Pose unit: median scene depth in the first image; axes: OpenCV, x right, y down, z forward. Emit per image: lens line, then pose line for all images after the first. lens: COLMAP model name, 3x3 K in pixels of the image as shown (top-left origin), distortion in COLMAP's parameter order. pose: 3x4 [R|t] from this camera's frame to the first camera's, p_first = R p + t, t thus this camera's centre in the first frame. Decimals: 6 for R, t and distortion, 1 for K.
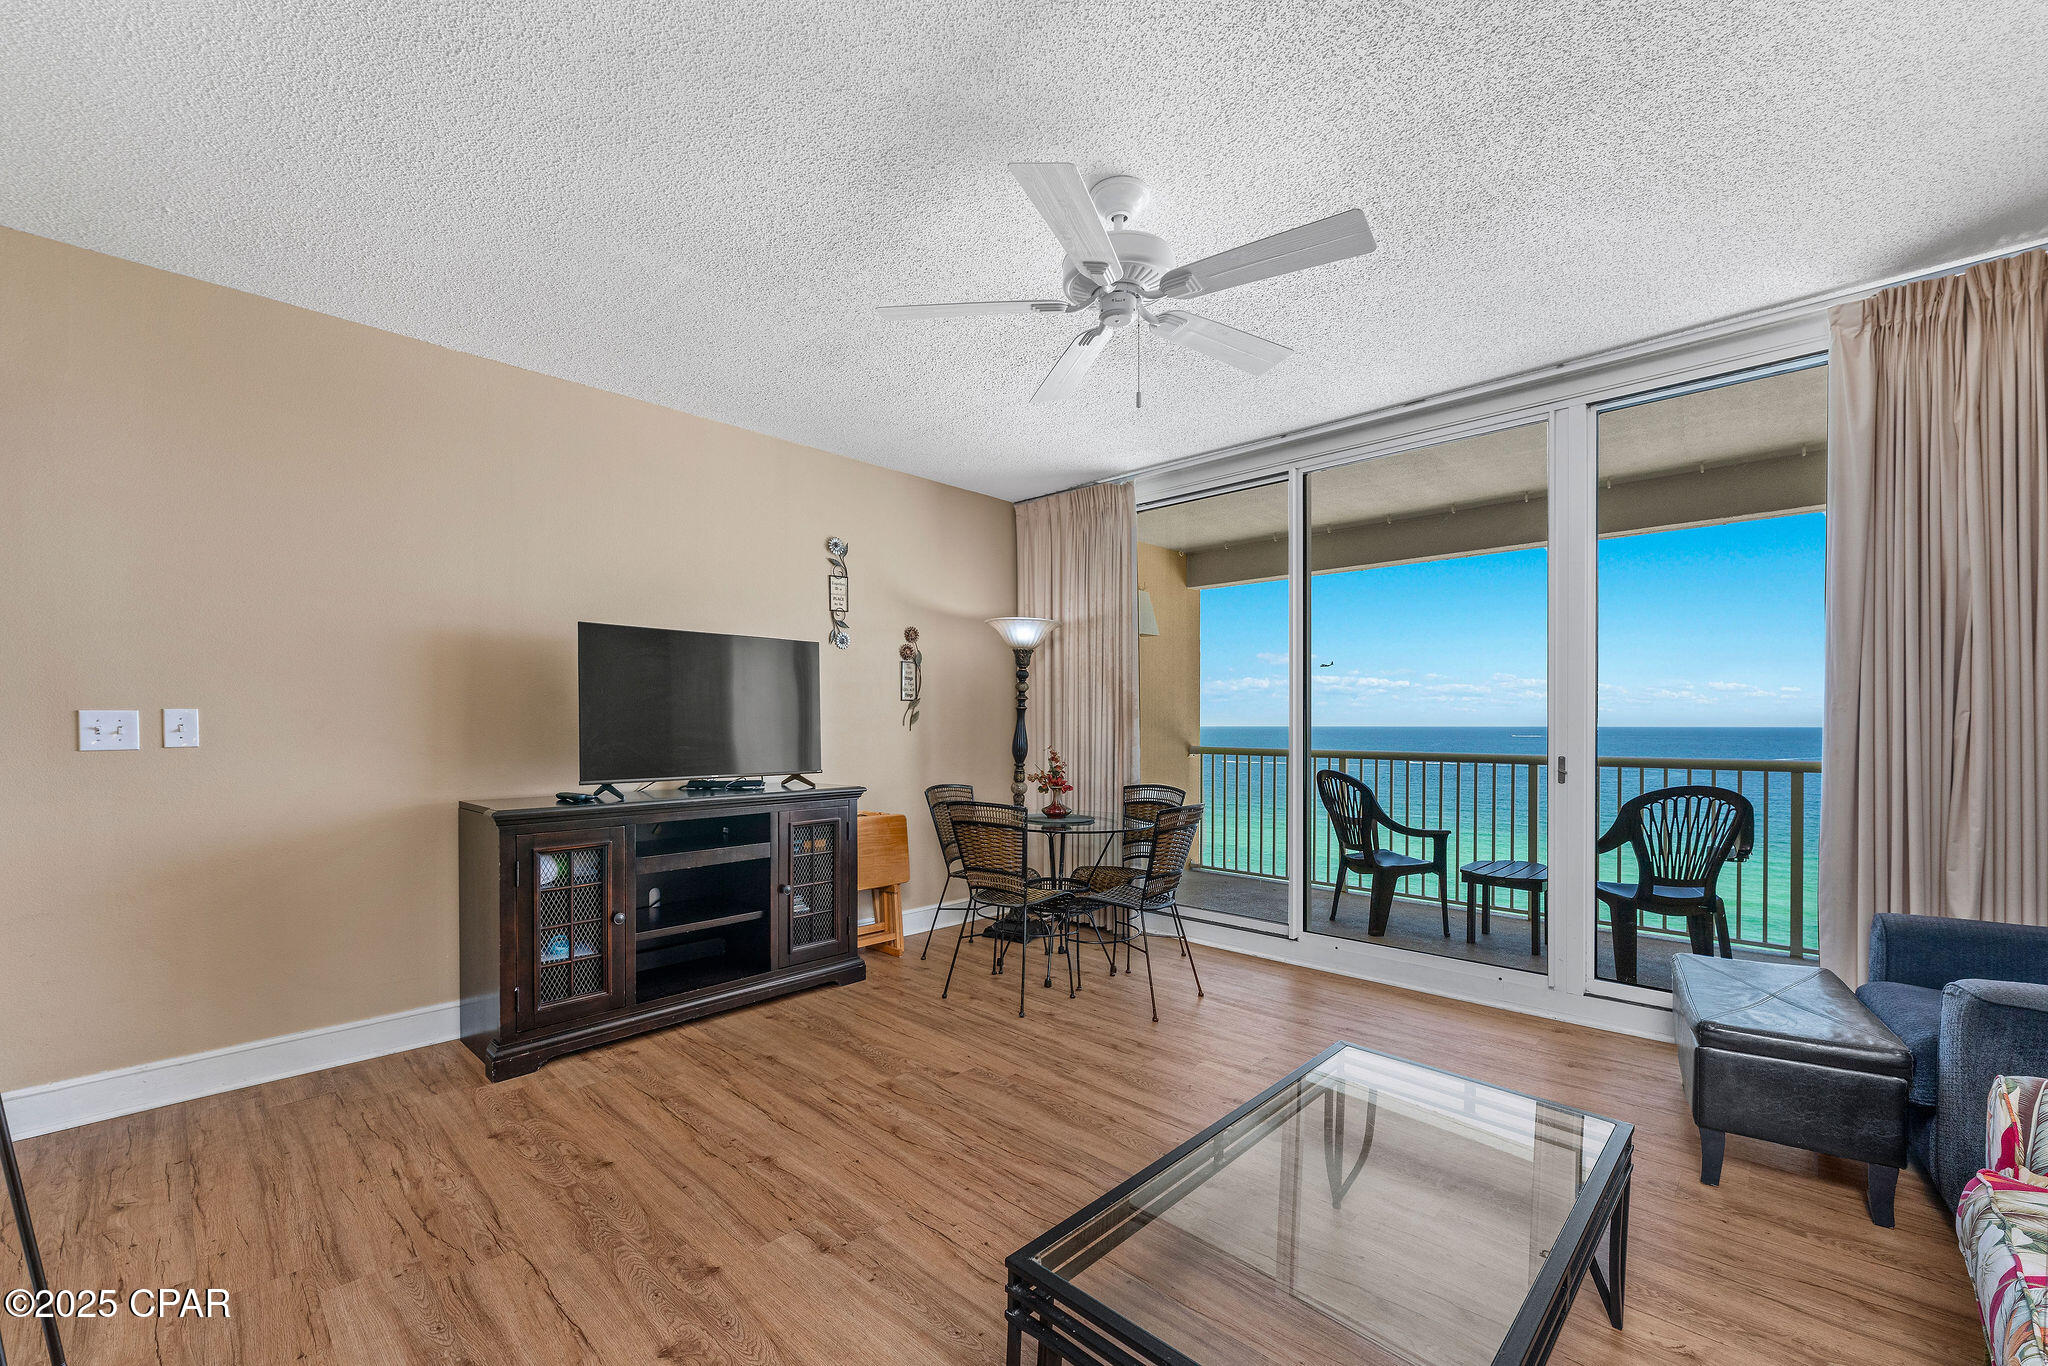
lens RADIAL K [[834.1, 0, 1013.0], [0, 834.1, 732.6], [0, 0, 1]] dist [-0.000593, 0.000115]
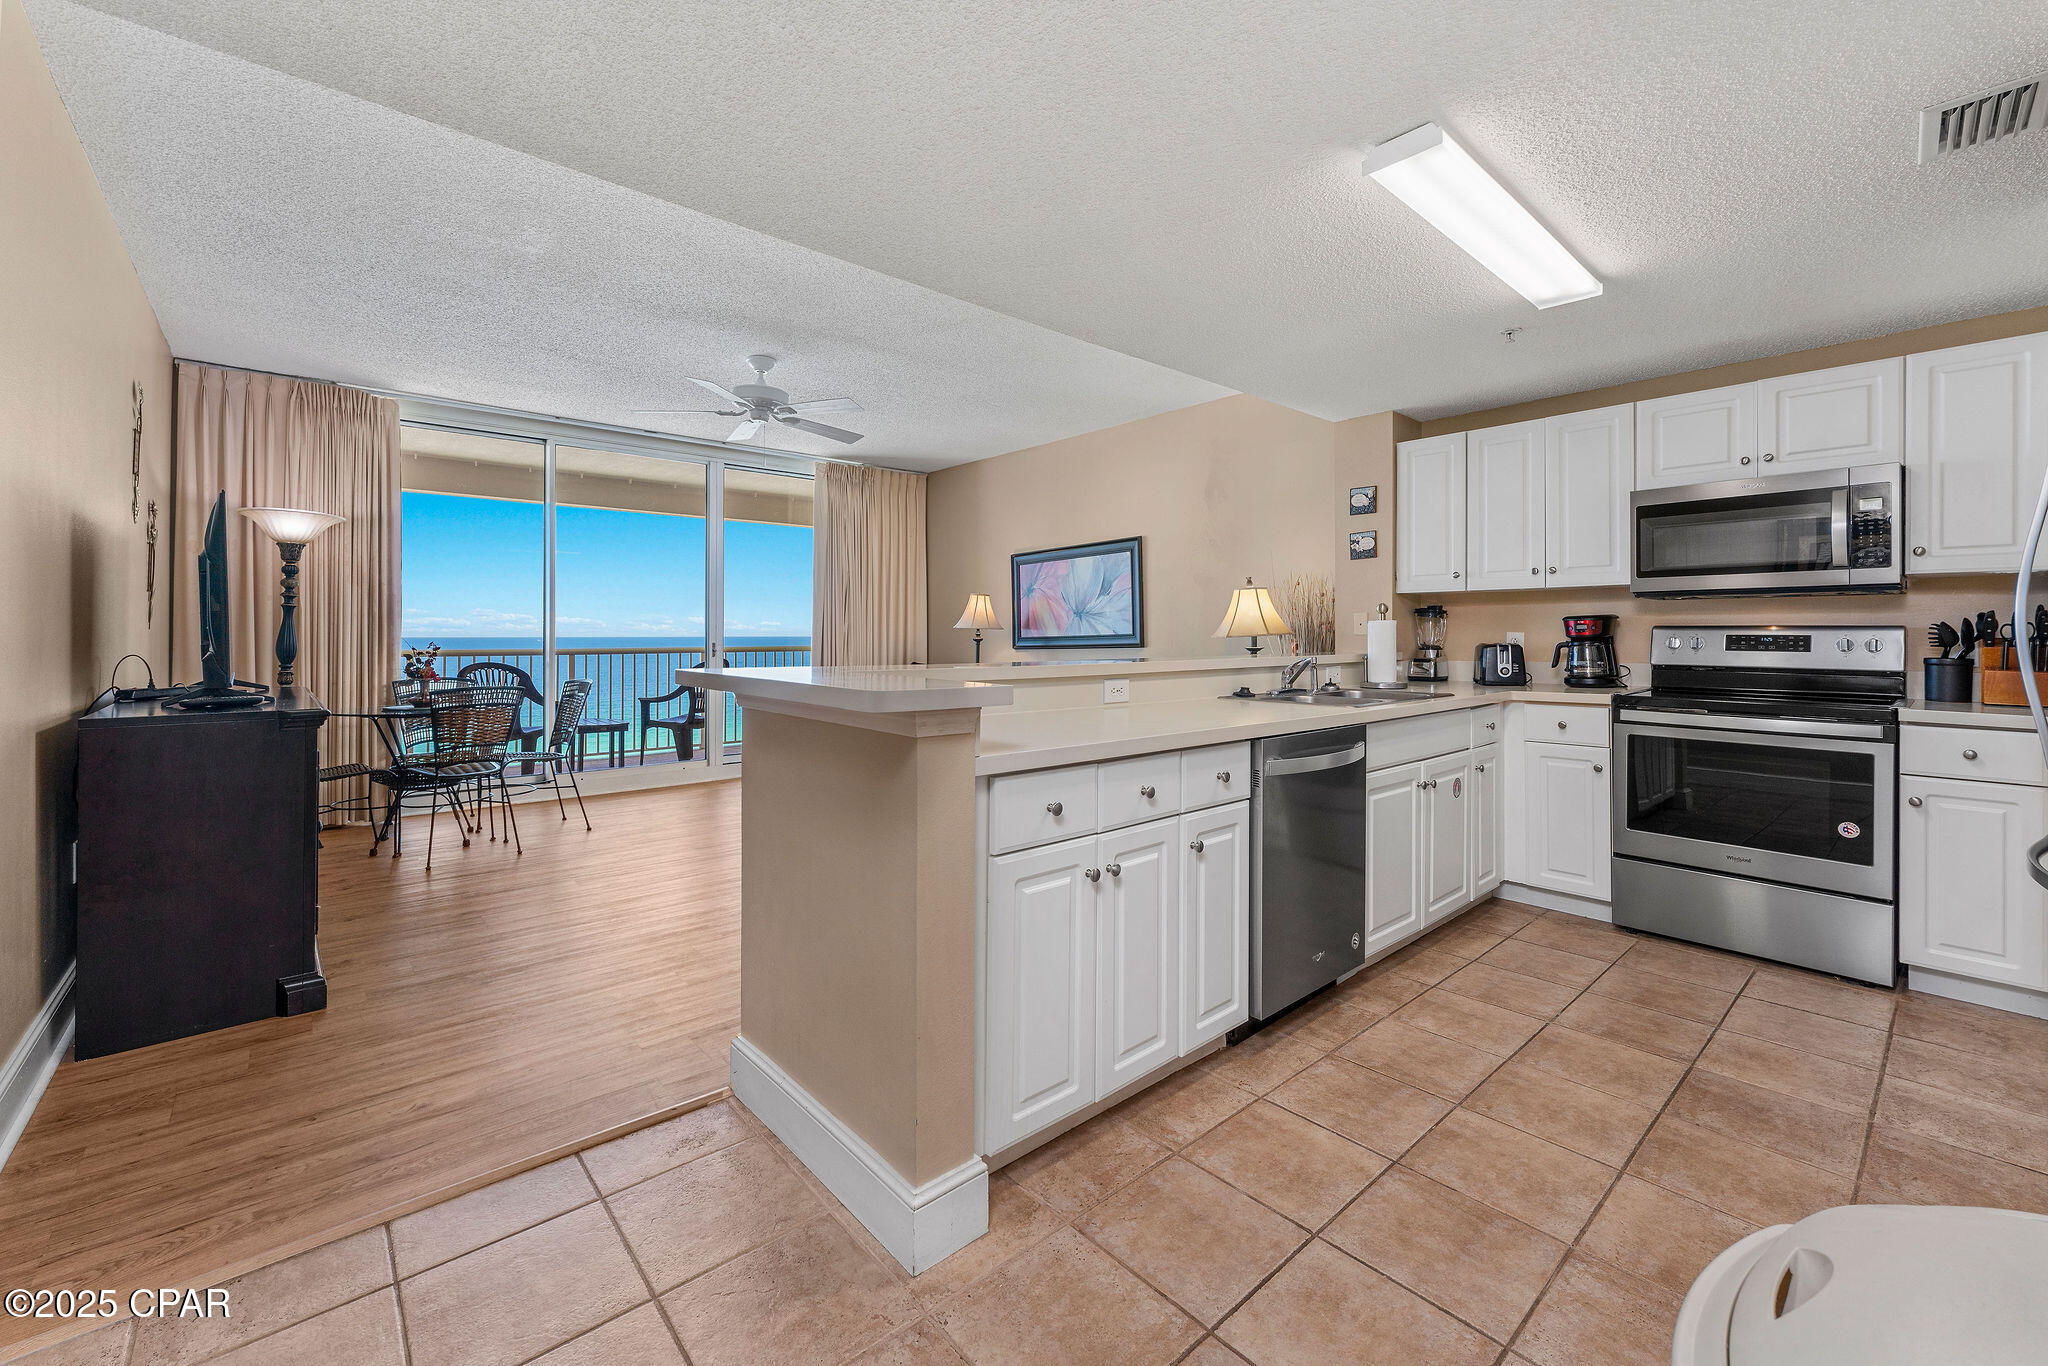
lens RADIAL K [[830.1, 0, 1008.9], [0, 830.1, 630.1], [0, 0, 1]] dist [0.000845, 0.000208]
pose [[0.093961, 0.003258, 0.995571, -1.015914], [0.011707, 0.999922, -0.004378, 0.014231], [-0.995507, 0.012067, 0.093916, 0.132768]]
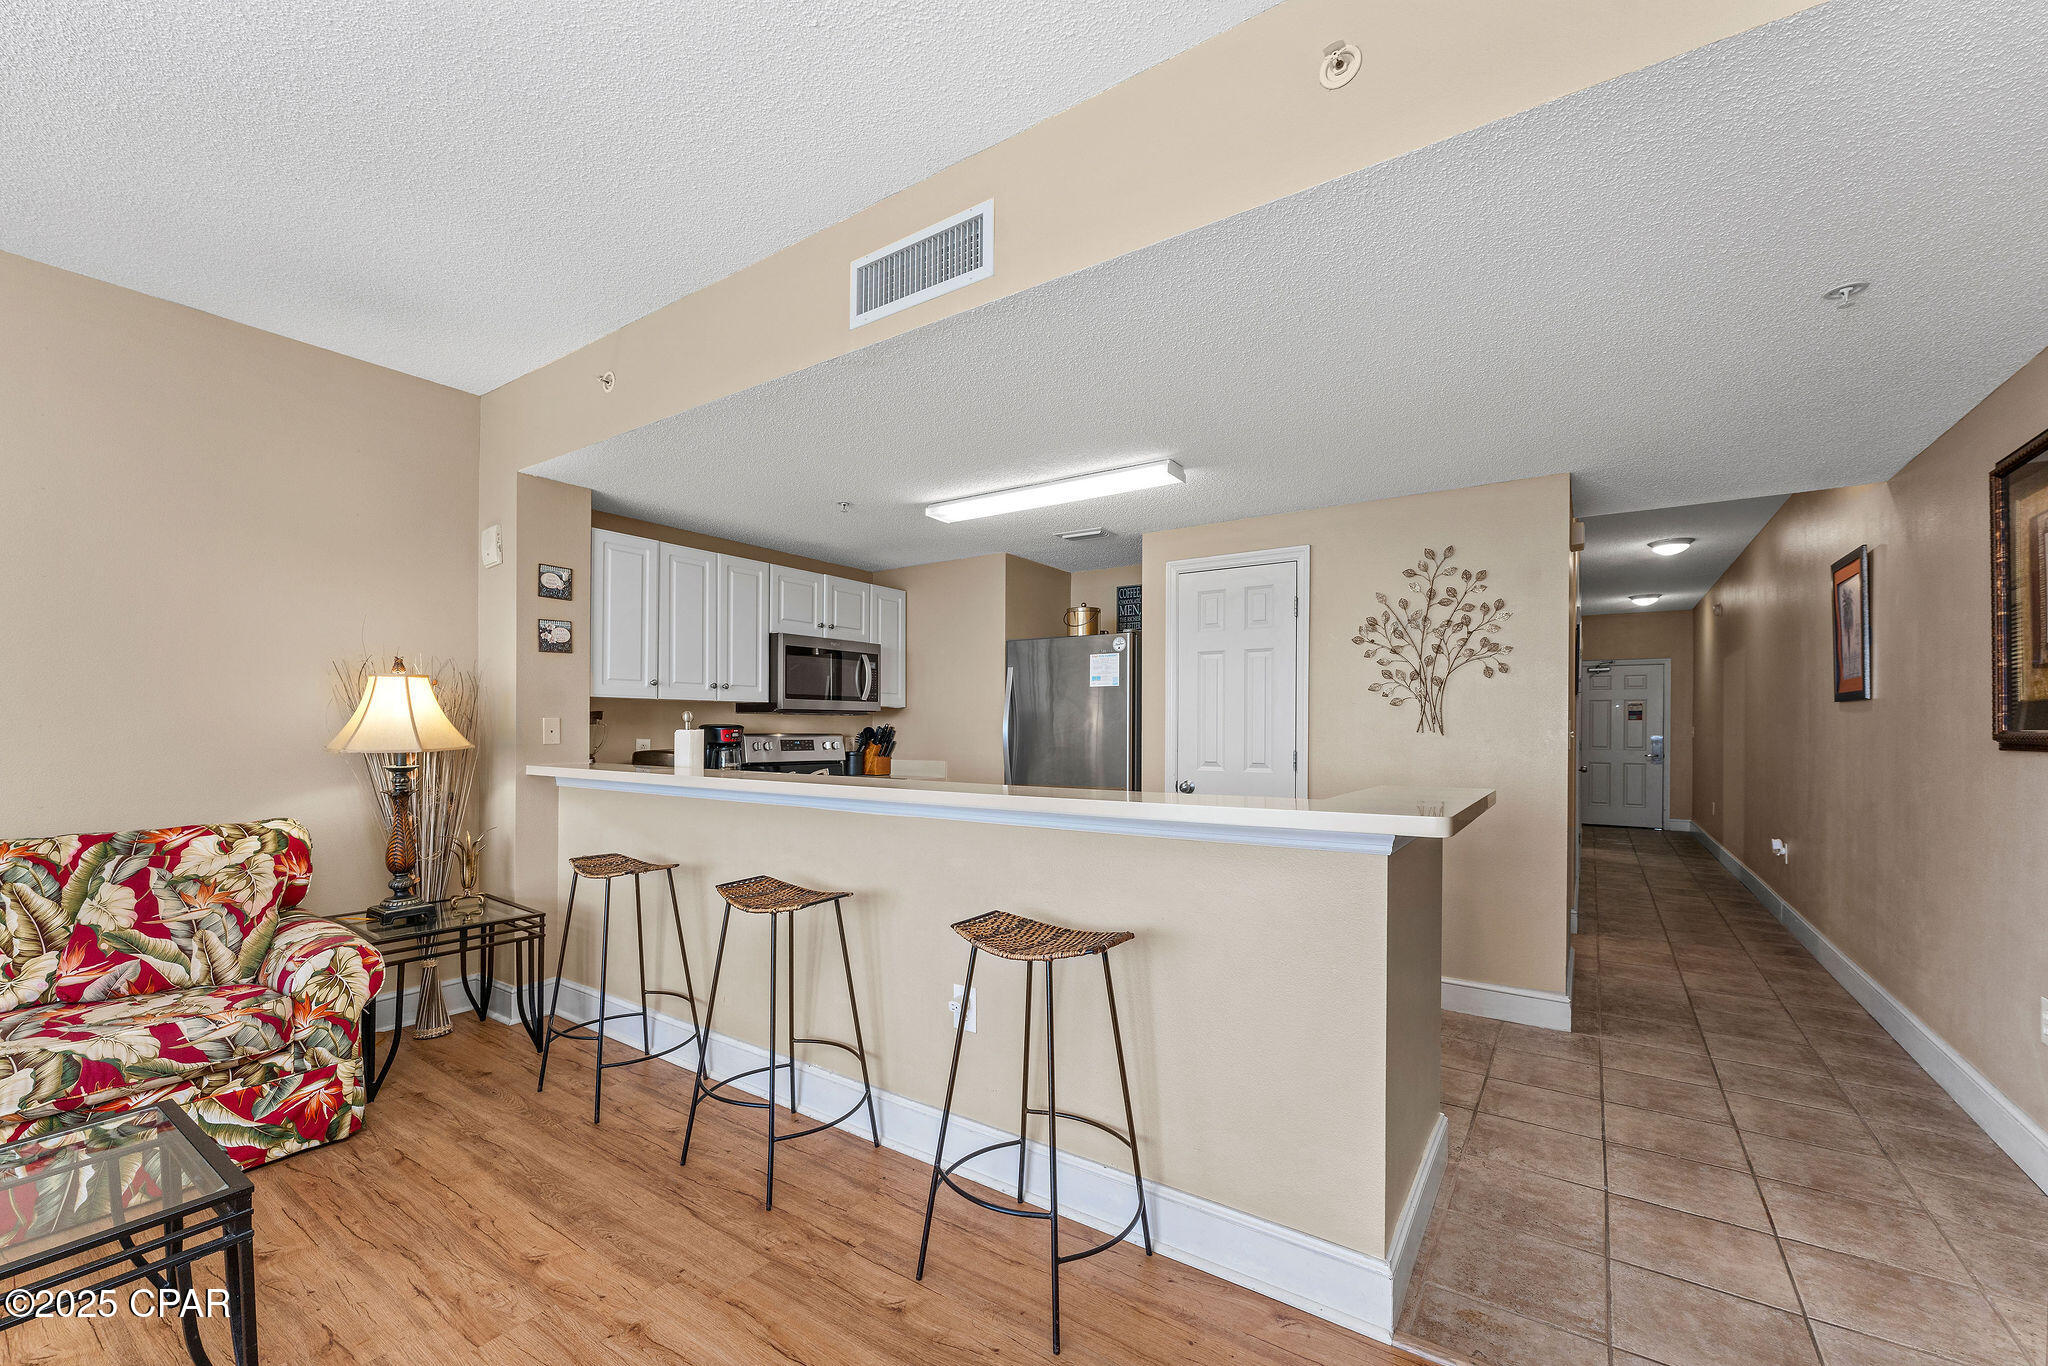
lens RADIAL K [[834.1, 0, 1013.0], [0, 834.1, 732.6], [0, 0, 1]] dist [-0.000593, 0.000115]
pose [[-0.986446, -0.002992, -0.164057, -0.257541], [-0.005857, 0.999839, 0.016982, -0.008890], [0.163980, 0.017712, -0.986305, 0.730229]]
